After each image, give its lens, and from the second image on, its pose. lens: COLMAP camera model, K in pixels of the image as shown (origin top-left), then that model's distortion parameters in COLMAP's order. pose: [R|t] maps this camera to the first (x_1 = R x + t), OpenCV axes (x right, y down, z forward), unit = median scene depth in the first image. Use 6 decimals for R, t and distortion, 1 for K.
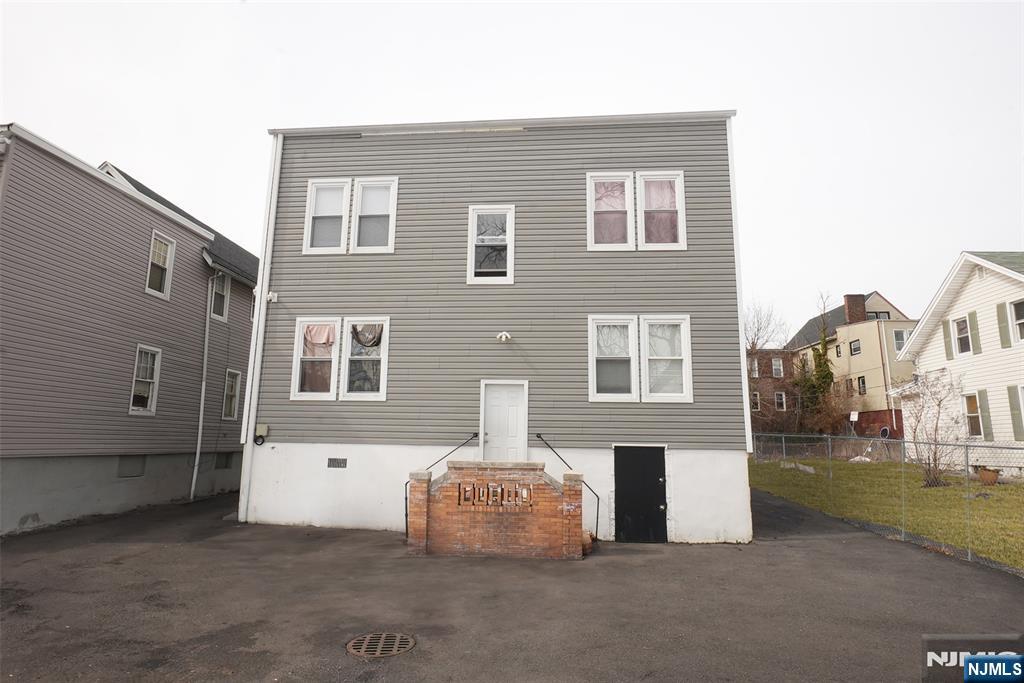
lens RADIAL K [[556.4, 0, 509.3], [0, 556.4, 341.6], [0, 0, 1]] dist [0.006540, -0.001562]
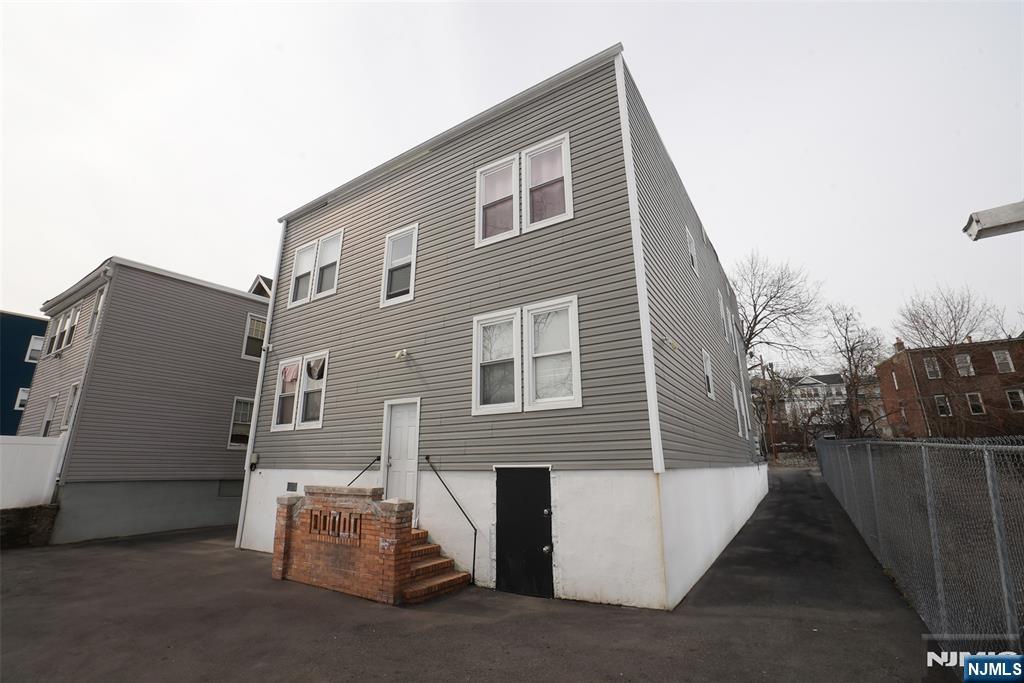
lens RADIAL K [[448.8, 0, 512.6], [0, 448.8, 340.1], [0, 0, 1]] dist [-0.036790, 0.007683]
pose [[0.884366, -0.145677, -0.443480, 0.512807], [0.100268, 0.987163, -0.124319, 0.083634], [0.455898, 0.065476, 0.887621, 0.400921]]
